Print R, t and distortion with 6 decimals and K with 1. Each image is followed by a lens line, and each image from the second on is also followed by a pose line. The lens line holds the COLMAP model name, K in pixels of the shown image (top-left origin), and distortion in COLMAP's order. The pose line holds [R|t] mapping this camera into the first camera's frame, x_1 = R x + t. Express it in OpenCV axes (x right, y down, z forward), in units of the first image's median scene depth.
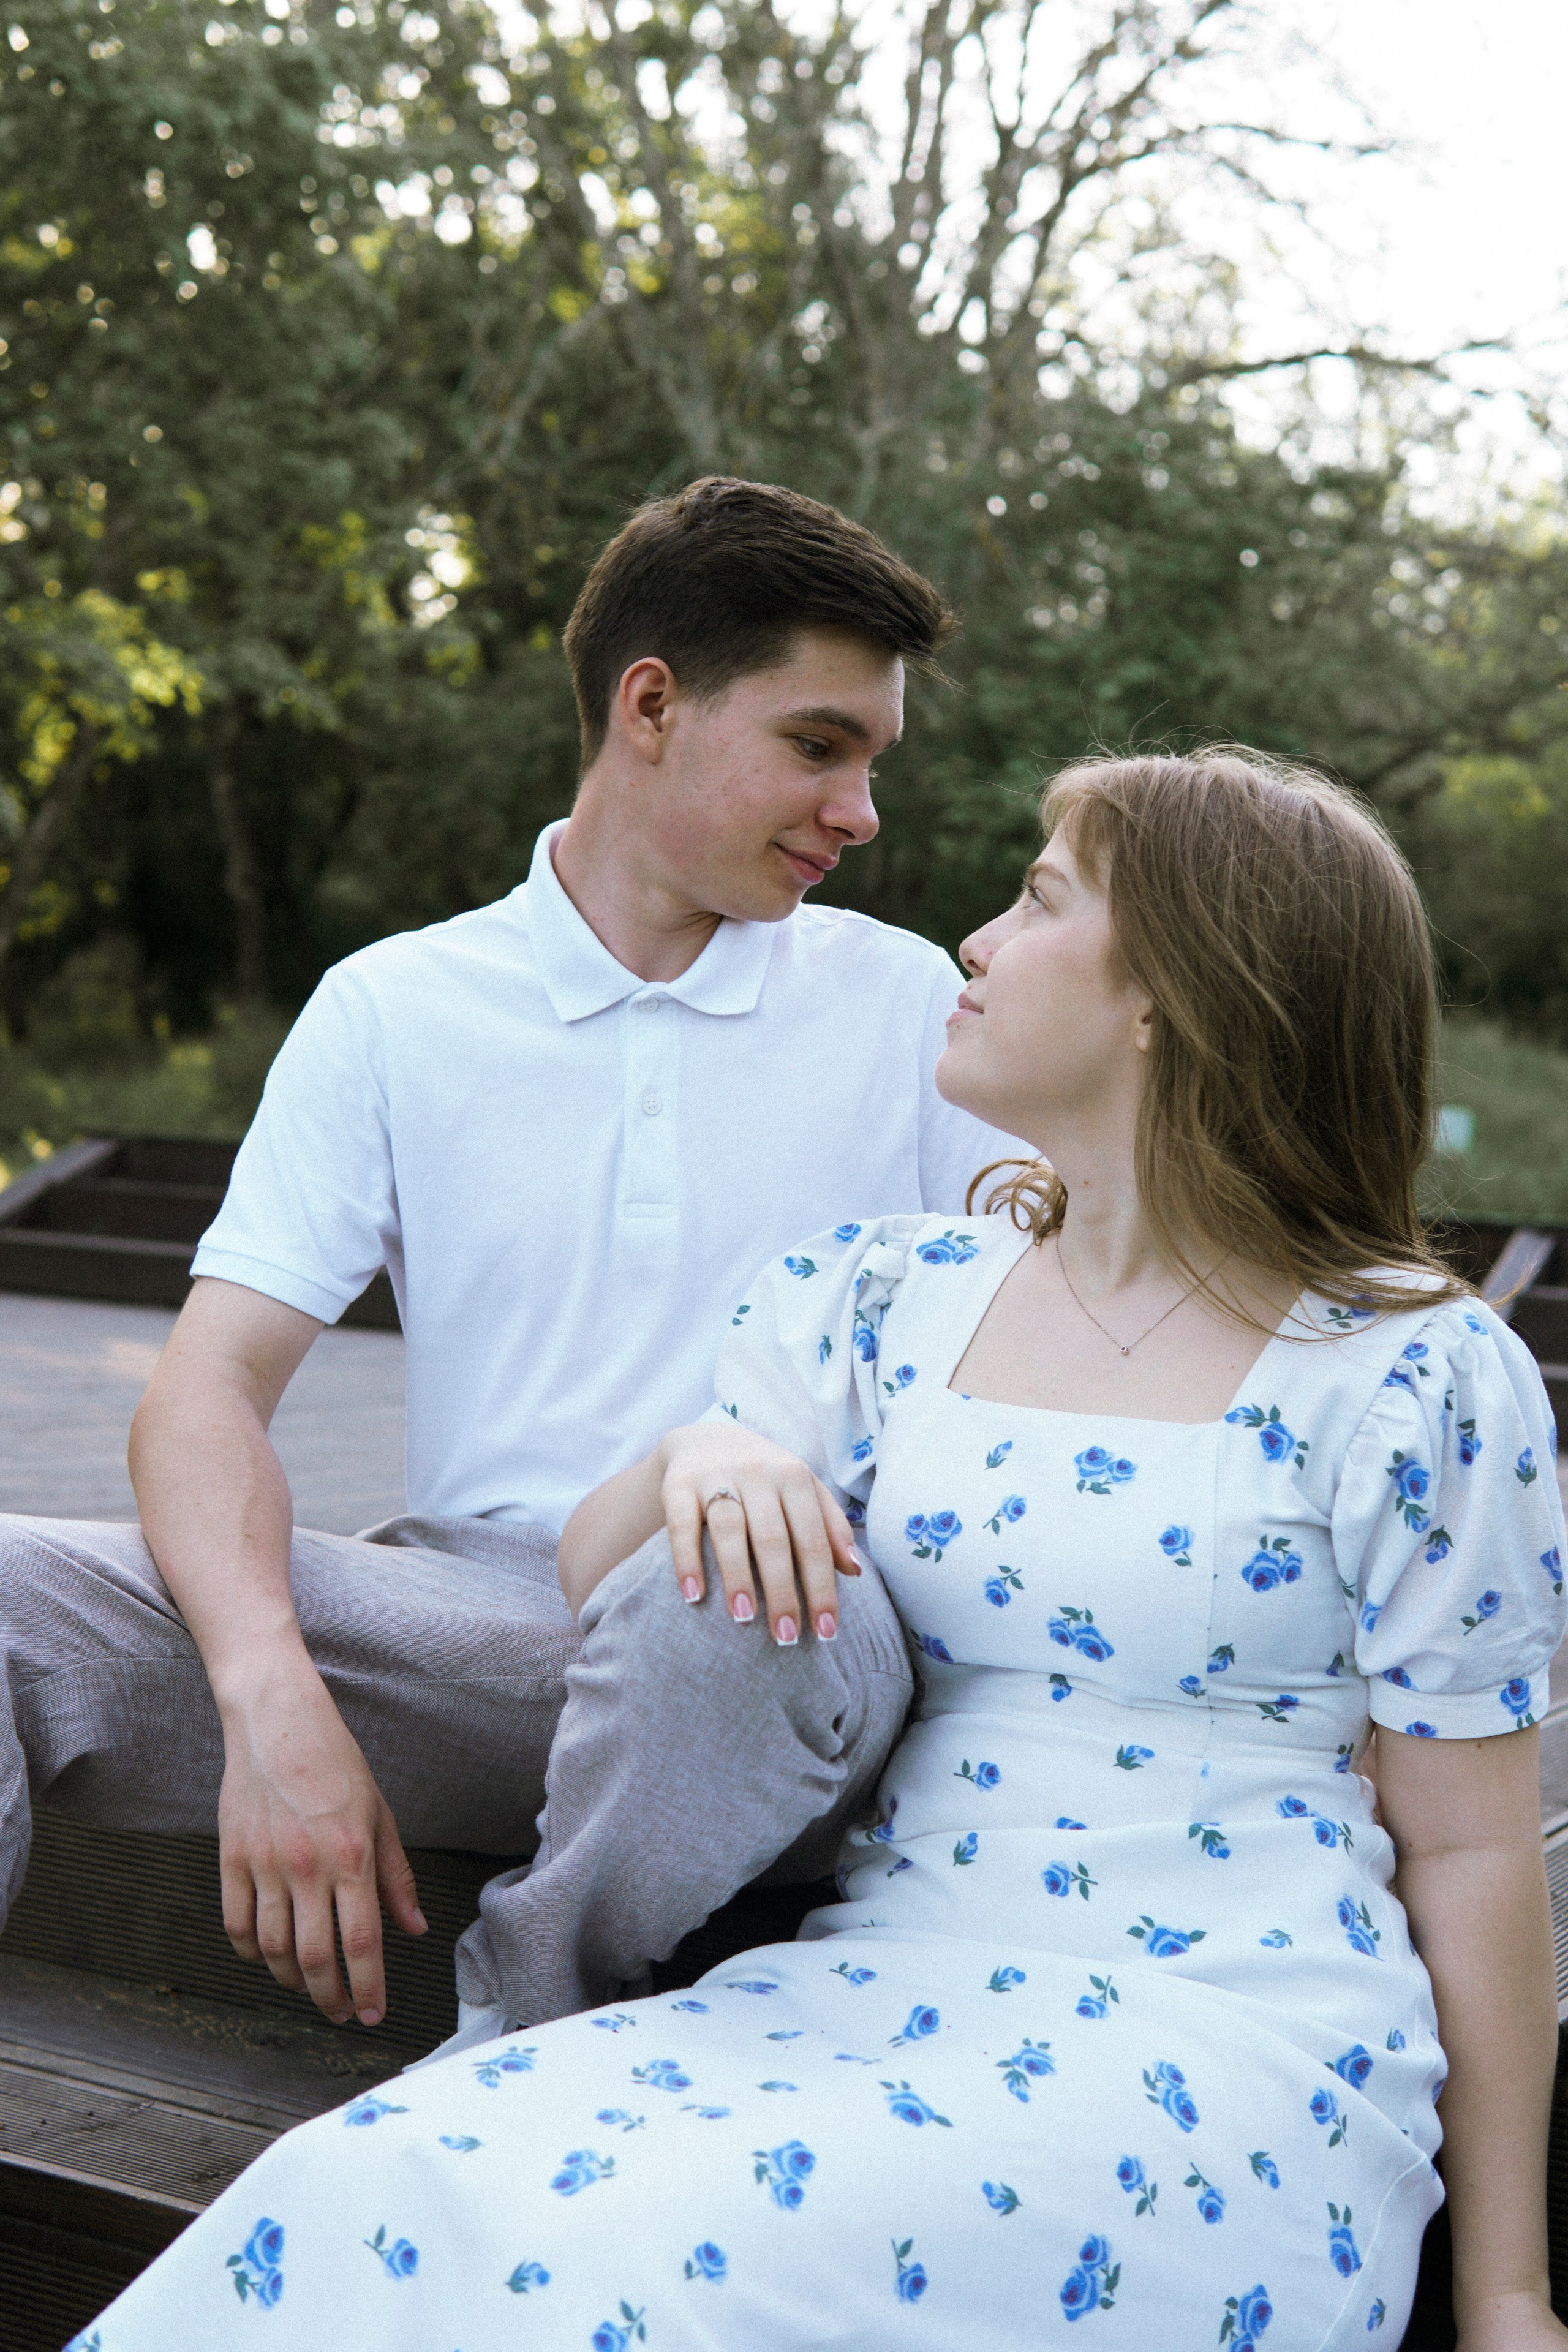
lens RADIAL K [[2539.1, 0, 714.6], [0, 2539.1, 1177.2], [0, 0, 1]] dist [0.606202, -1.497421]
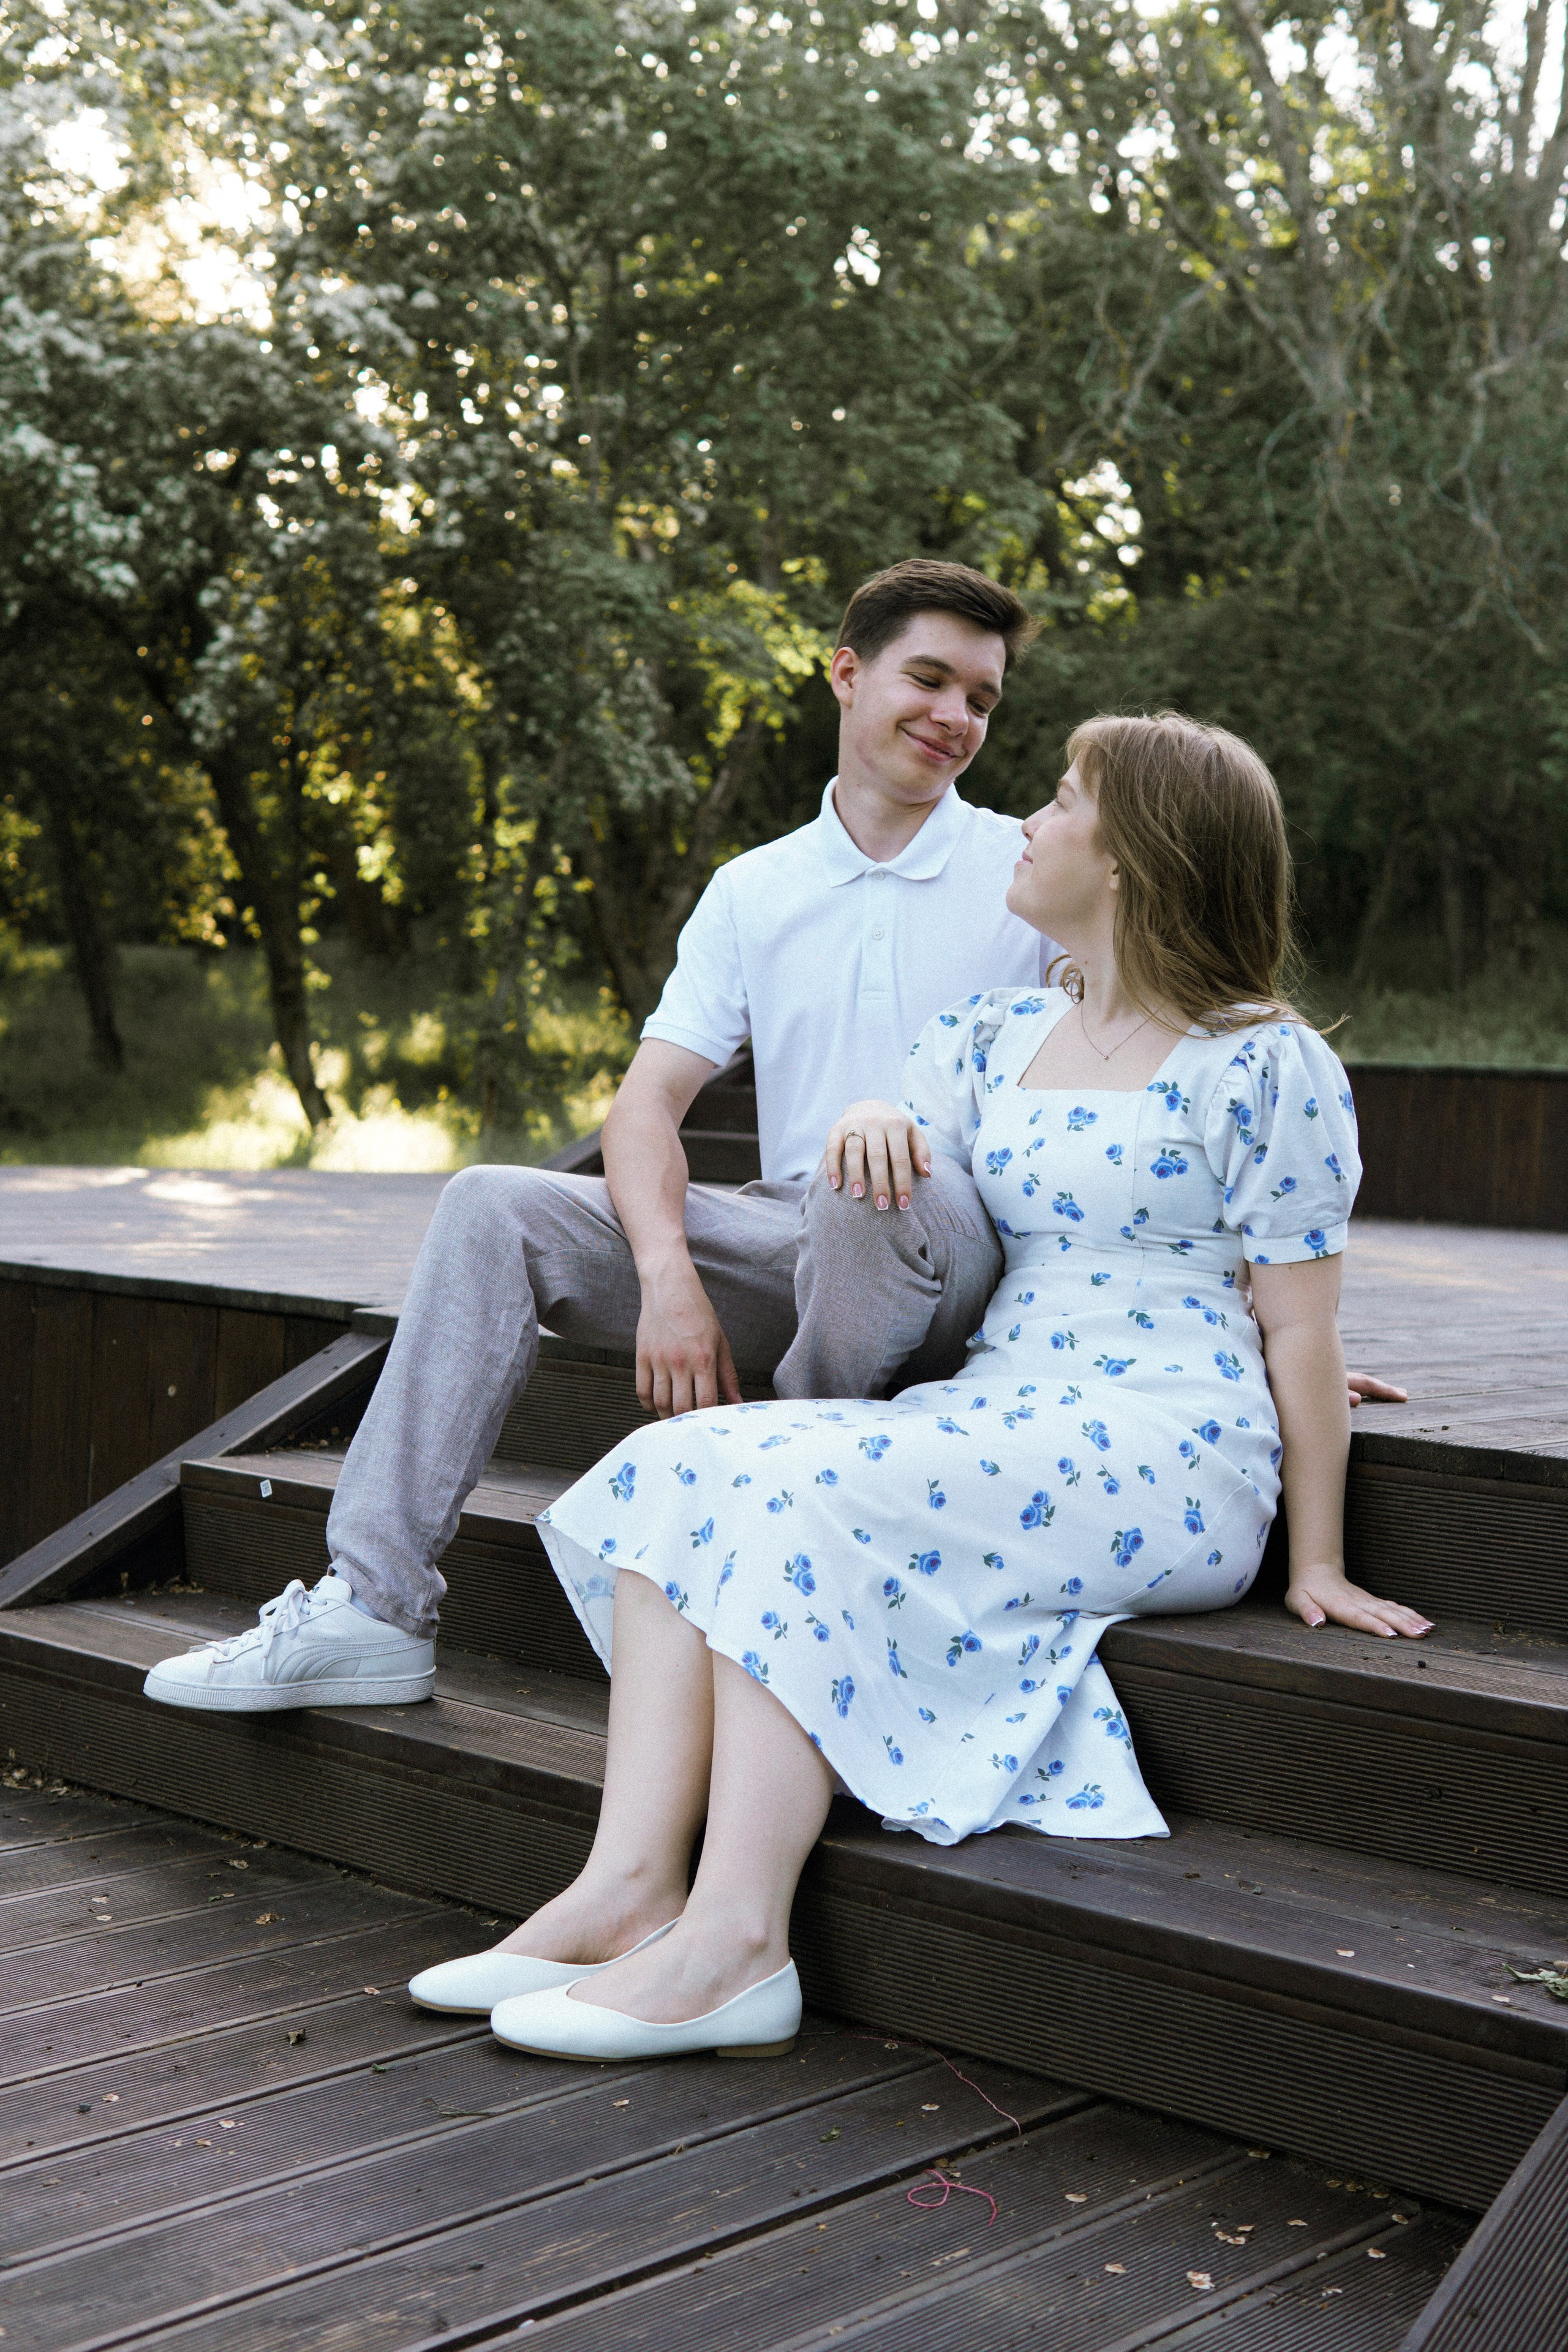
lens RADIAL K [[3119.4, 0, 784.0], [0, 3119.4, 1176.0], [0, 0, 1]] dist [-0.001701, 0.267817]
pose [[0.969654, -0.010259, -0.244265, 0.465735], [0.007998, 0.999916, -0.010245, 0.169809], [0.244350, 0.007981, 0.969654, -1.117027]]
